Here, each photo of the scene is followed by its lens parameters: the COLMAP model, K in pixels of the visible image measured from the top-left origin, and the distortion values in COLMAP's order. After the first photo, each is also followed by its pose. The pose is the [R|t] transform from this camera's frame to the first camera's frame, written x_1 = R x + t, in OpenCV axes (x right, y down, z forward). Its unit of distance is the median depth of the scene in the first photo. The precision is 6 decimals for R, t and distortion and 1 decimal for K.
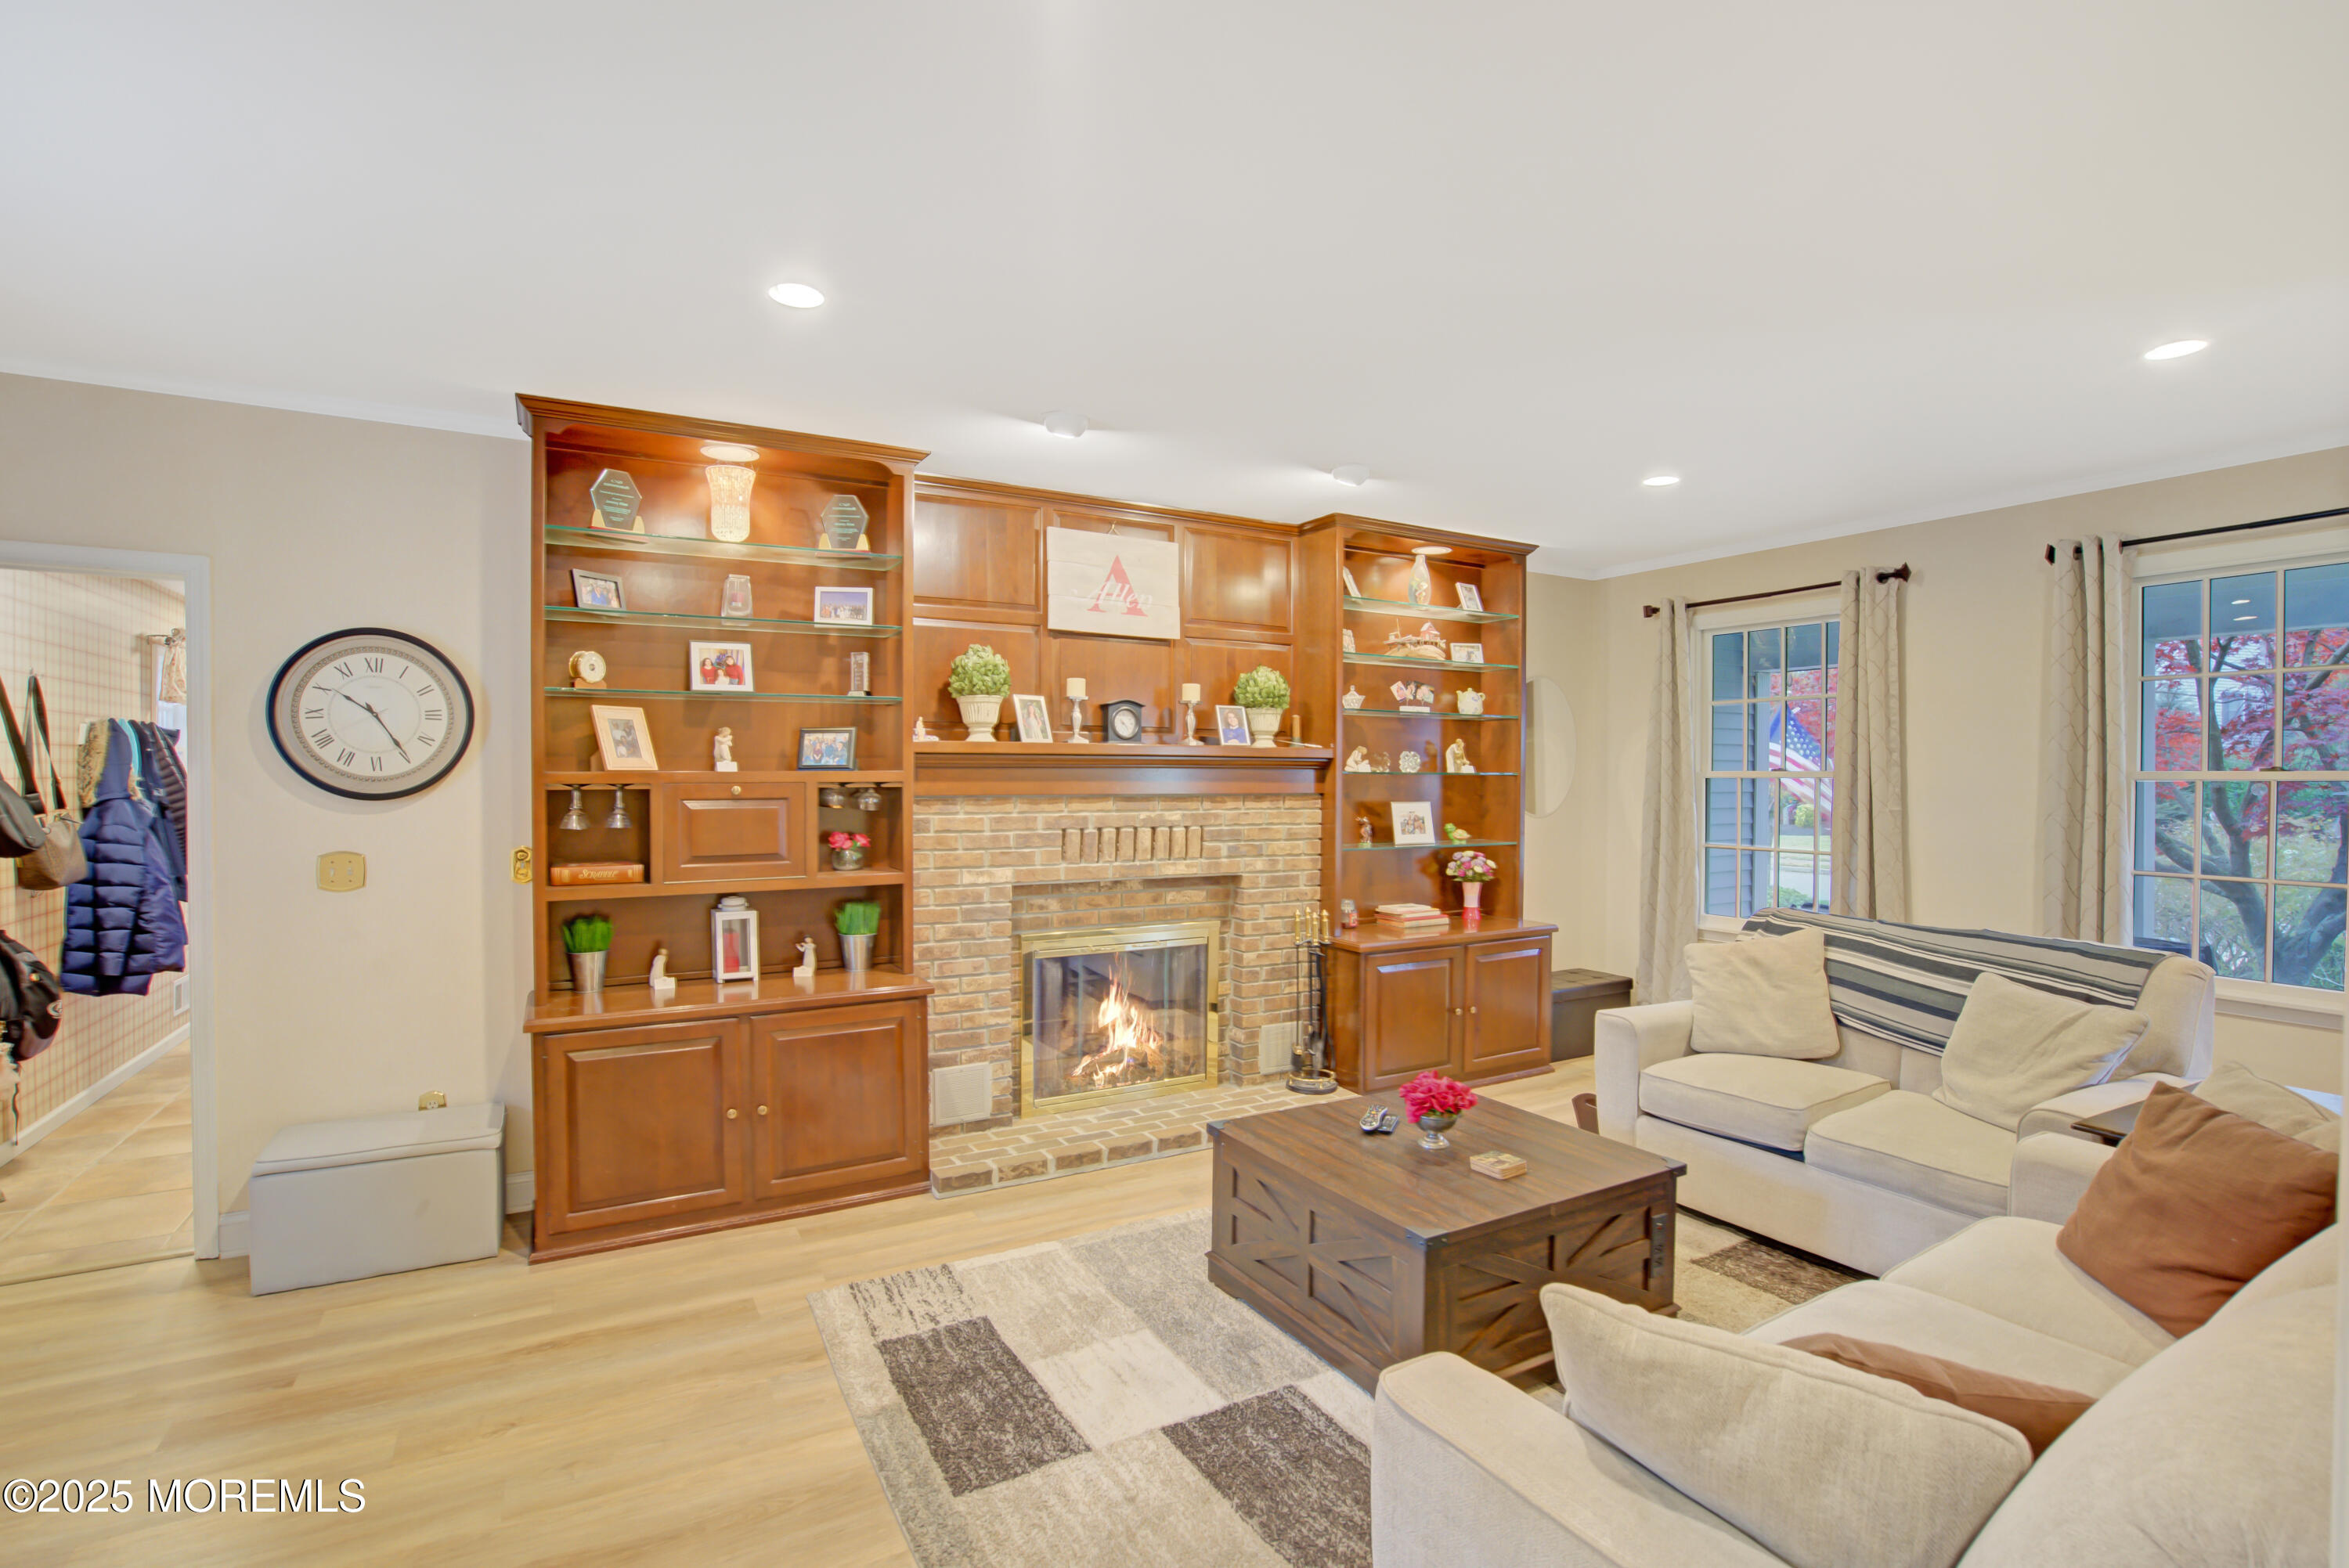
lens RADIAL K [[1093.9, 0, 1181.3], [0, 1093.9, 808.4], [0, 0, 1]] dist [-0.069126, 0.032594]
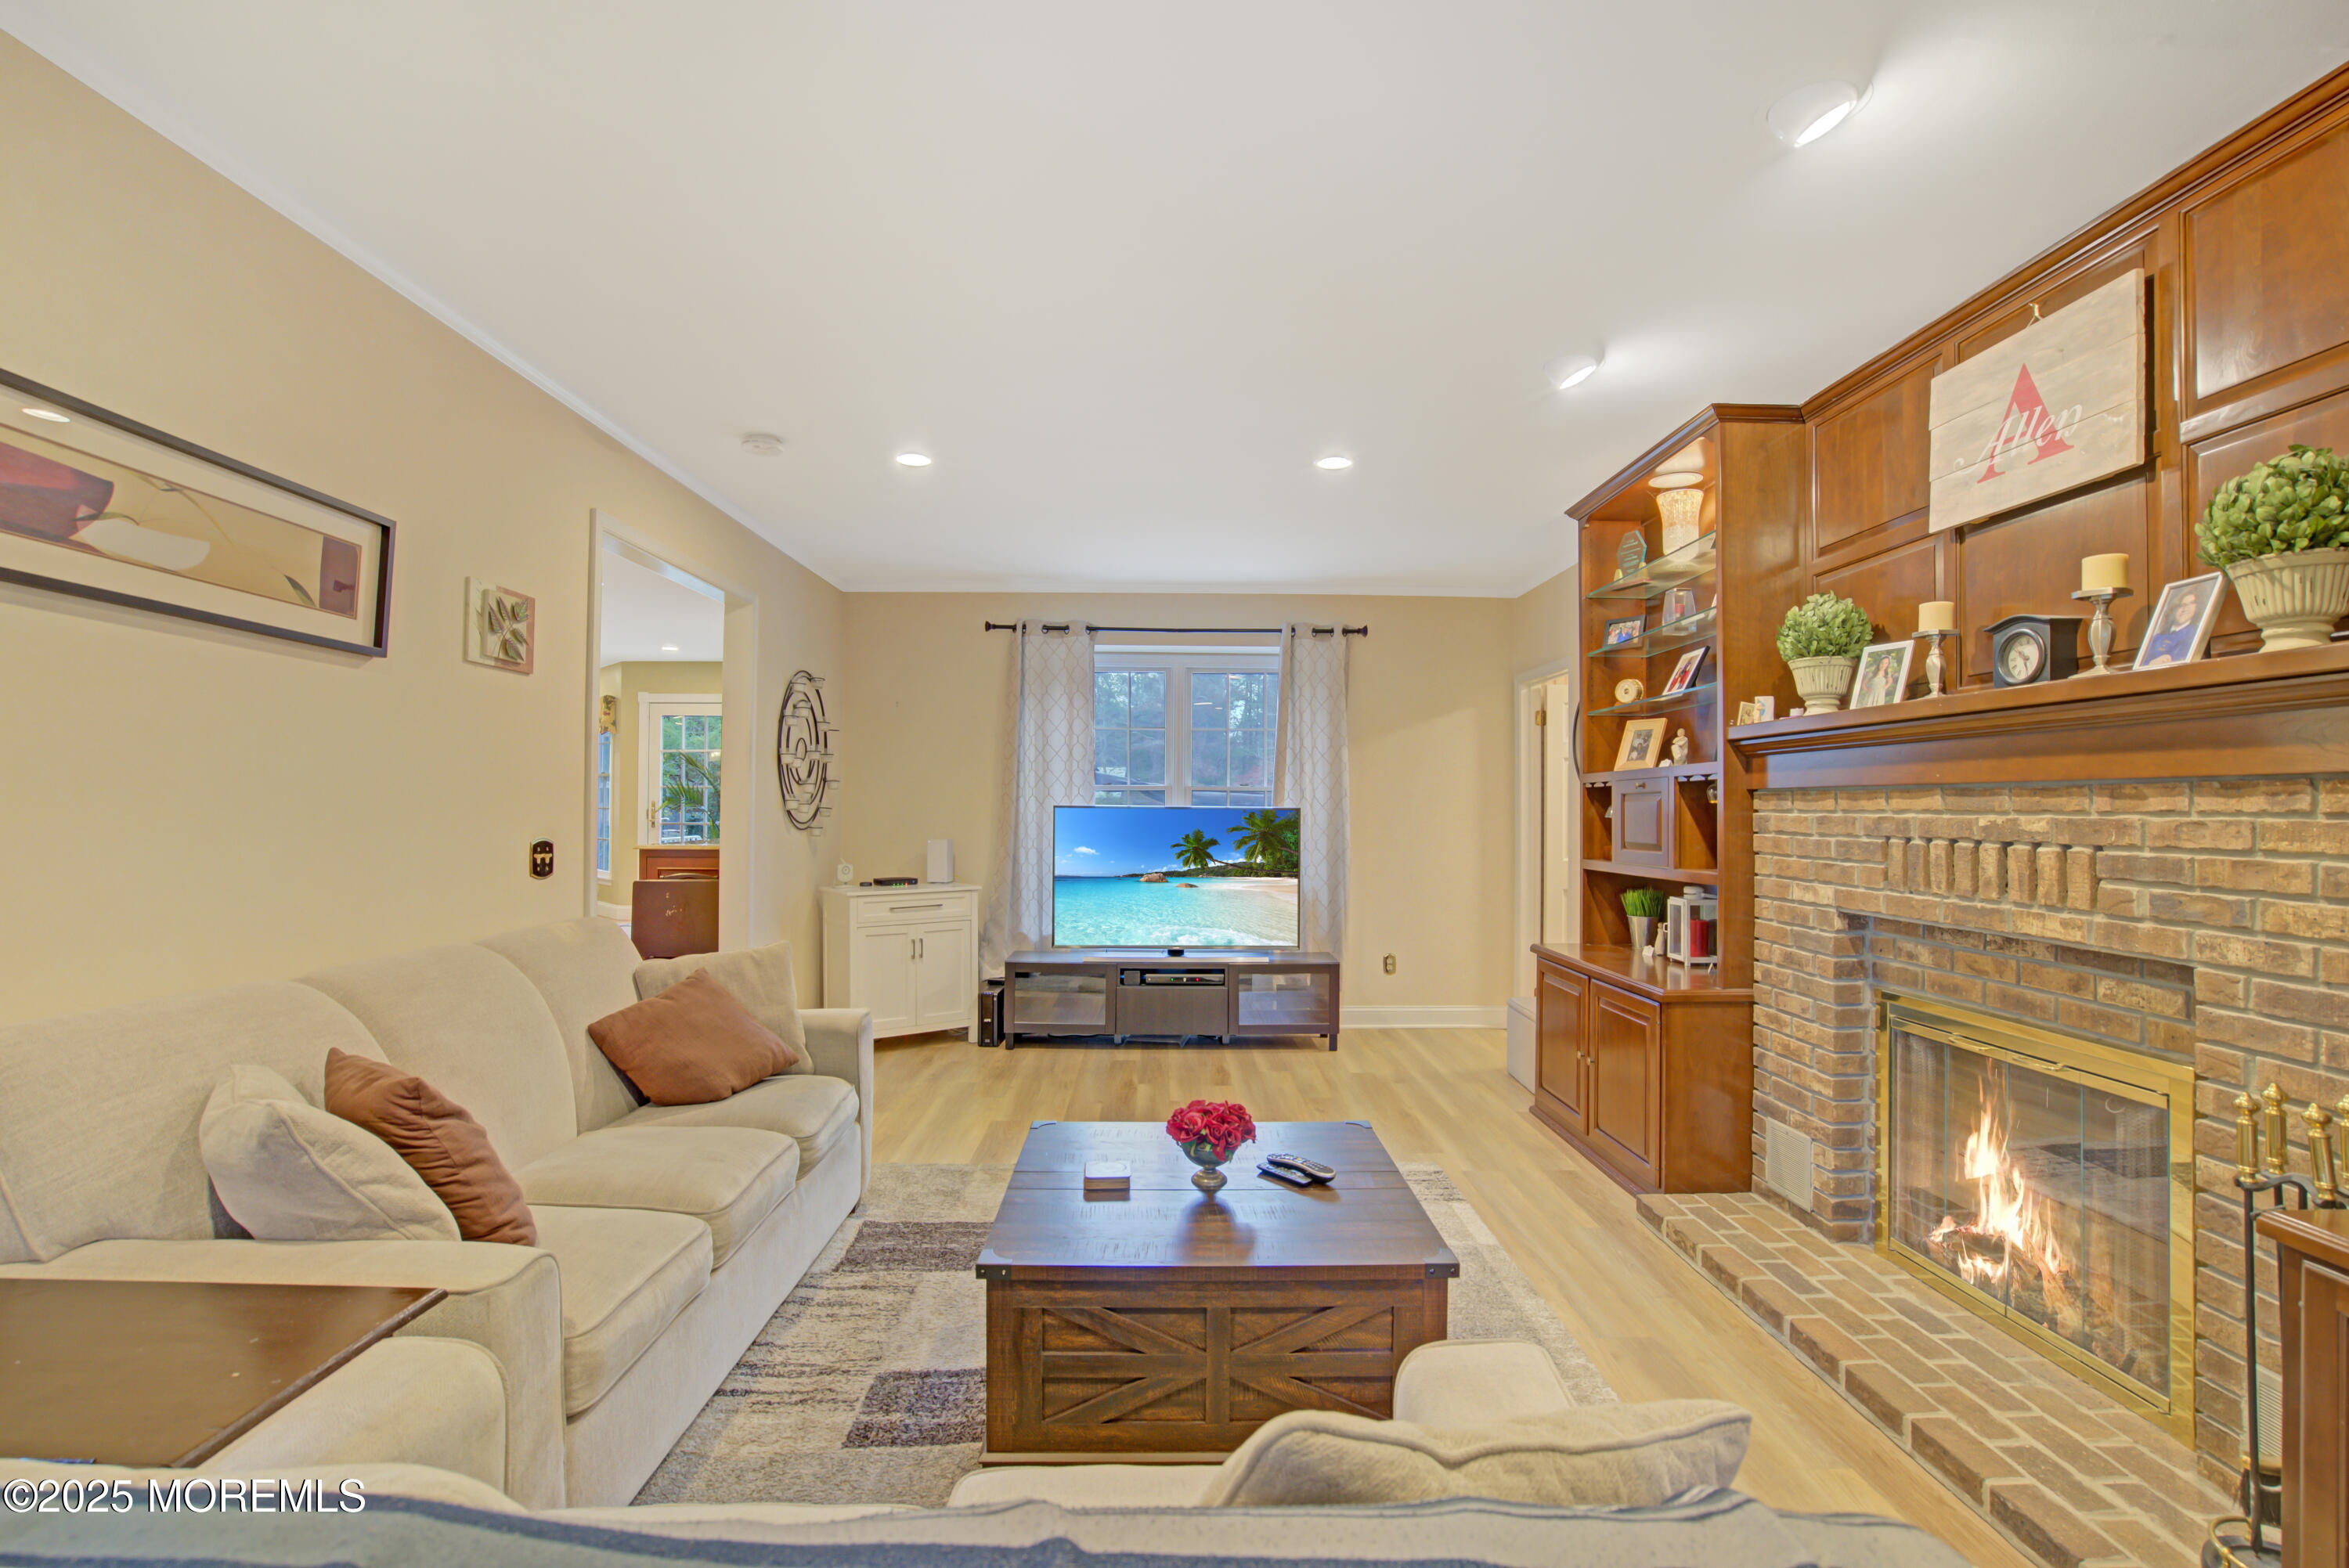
lens RADIAL K [[1087.9, 0, 1180.2], [0, 1087.9, 805.6], [0, 0, 1]] dist [-0.062671, 0.025094]
pose [[-0.484889, -0.006223, -0.874554, 0.645881], [-0.032319, 0.999419, 0.010808, 0.006358], [0.873979, 0.033505, -0.484808, 0.906548]]
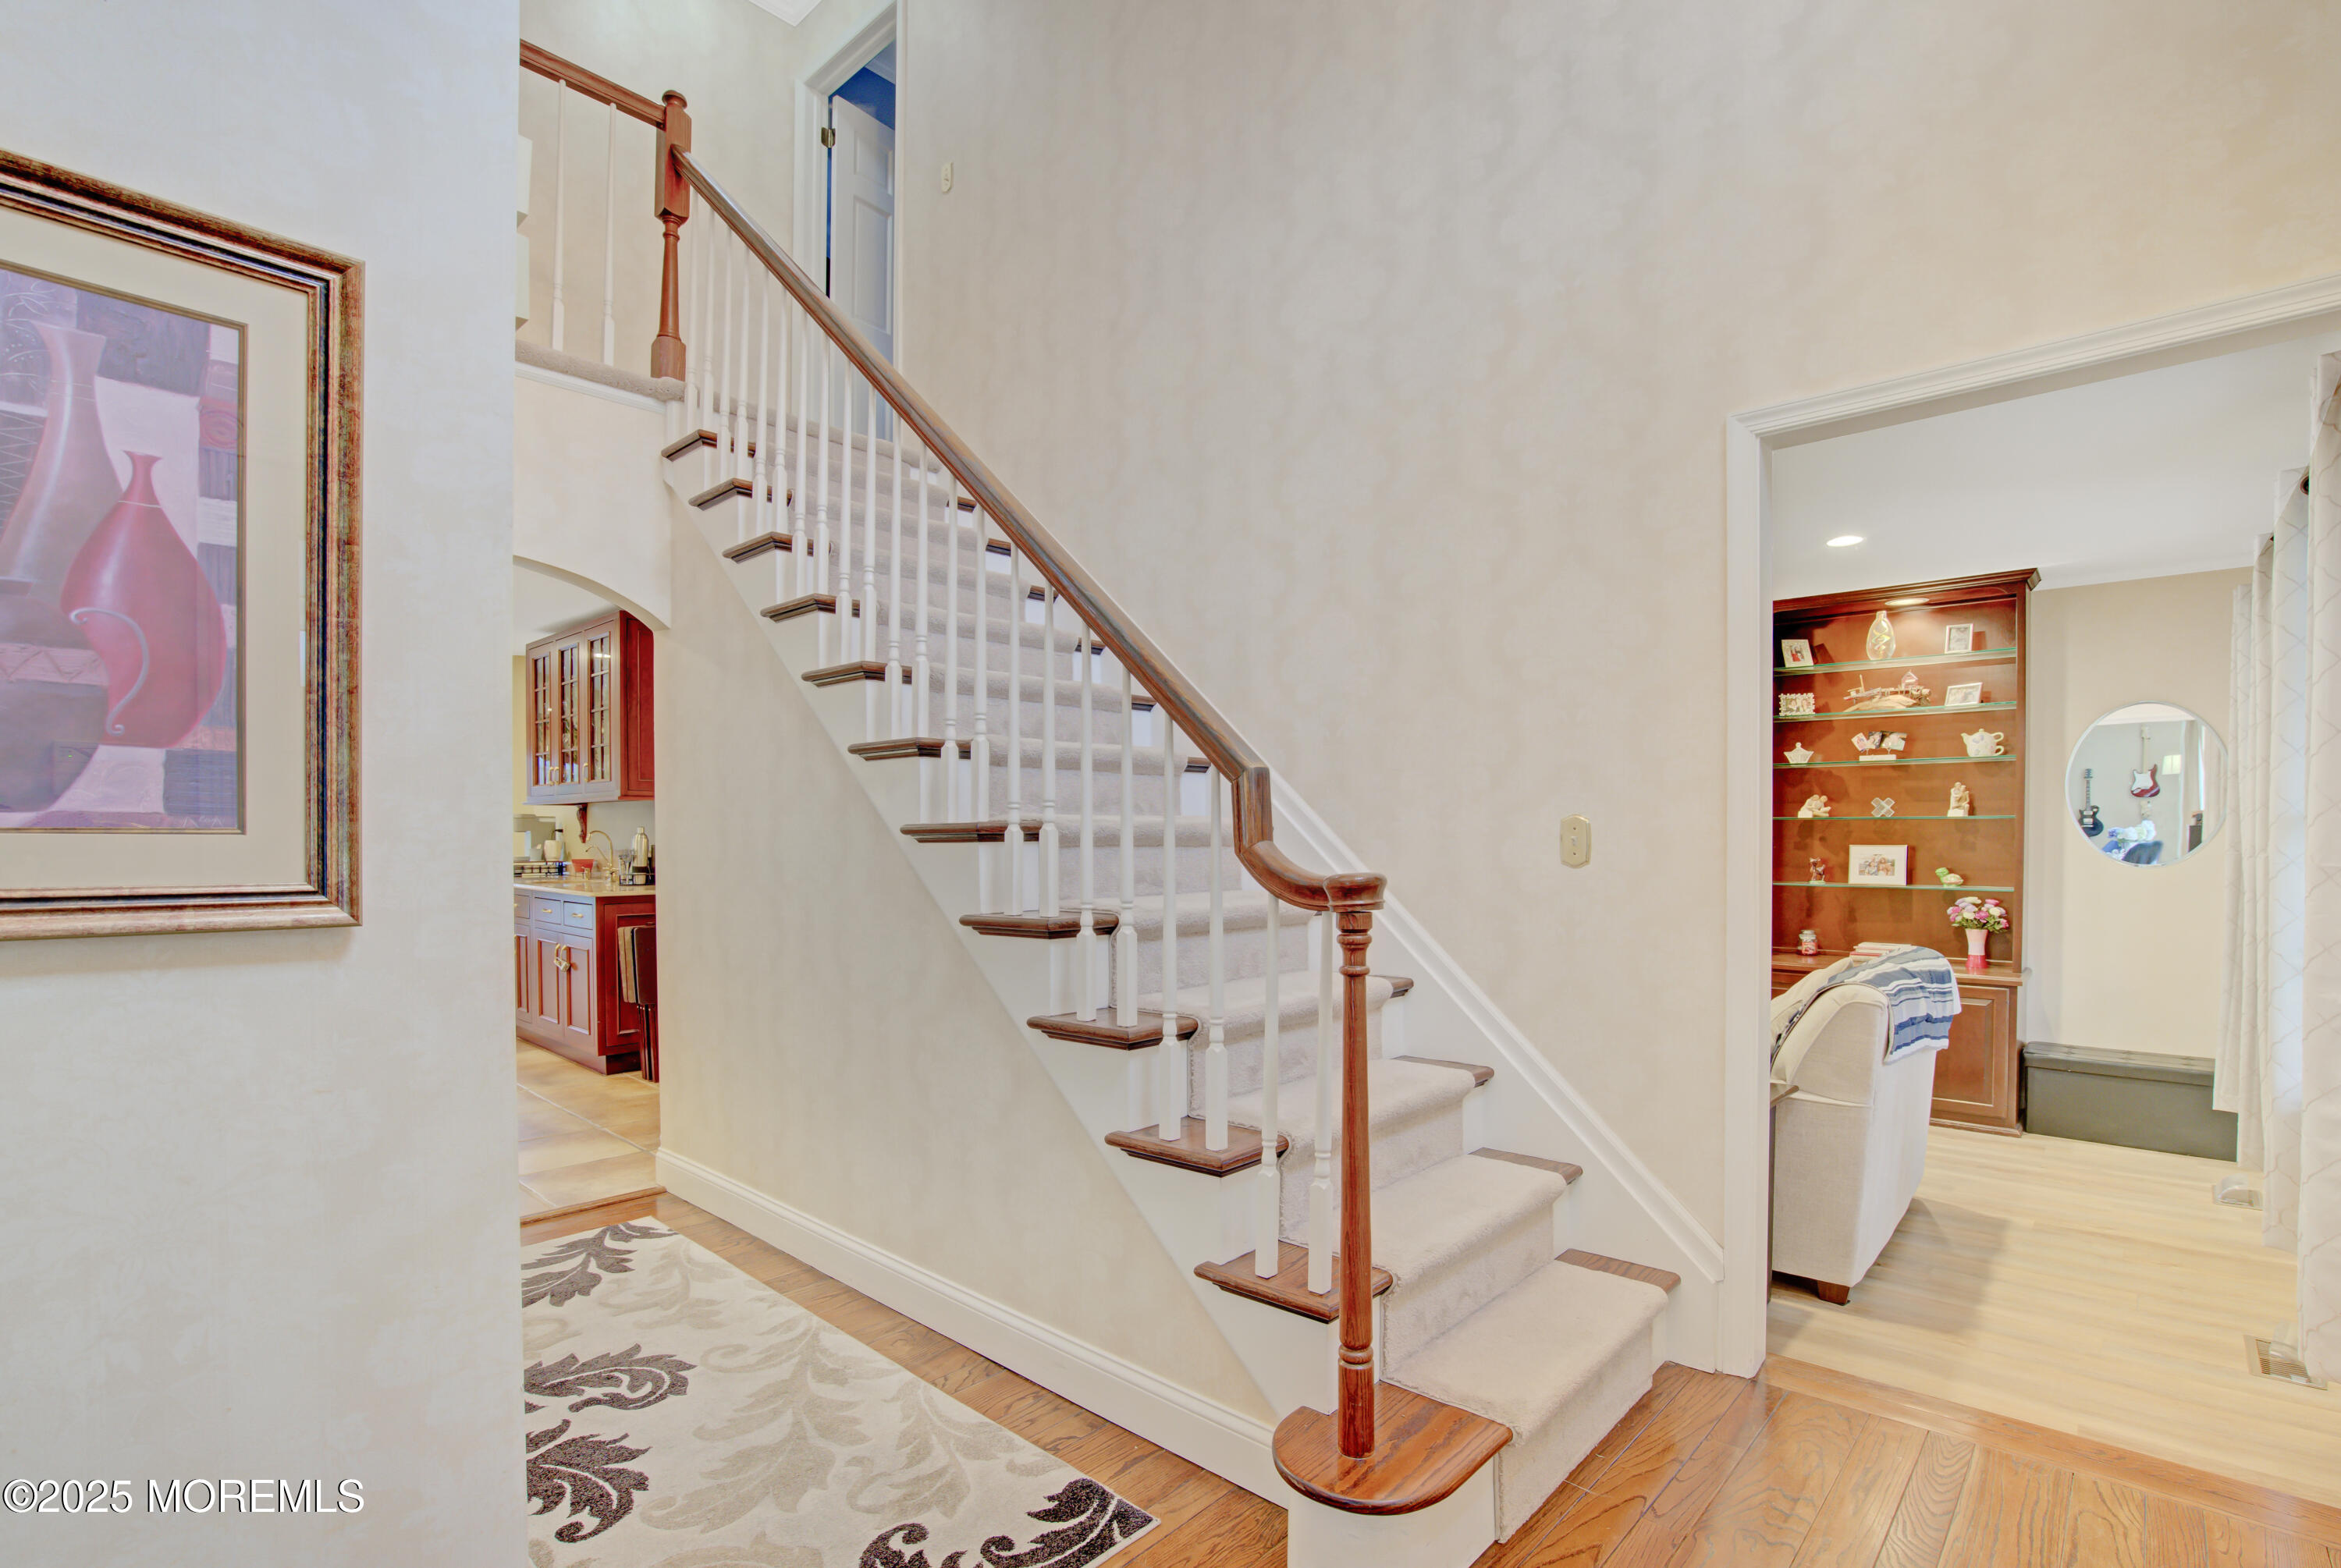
lens RADIAL K [[1091.8, 0, 1173.2], [0, 1091.8, 824.2], [0, 0, 1]] dist [-0.064473, 0.026243]
pose [[0.306206, -0.003670, -0.951958, 1.184057], [-0.025995, 0.999587, -0.012215, 0.005650], [0.951610, 0.028487, 0.305984, 0.028967]]
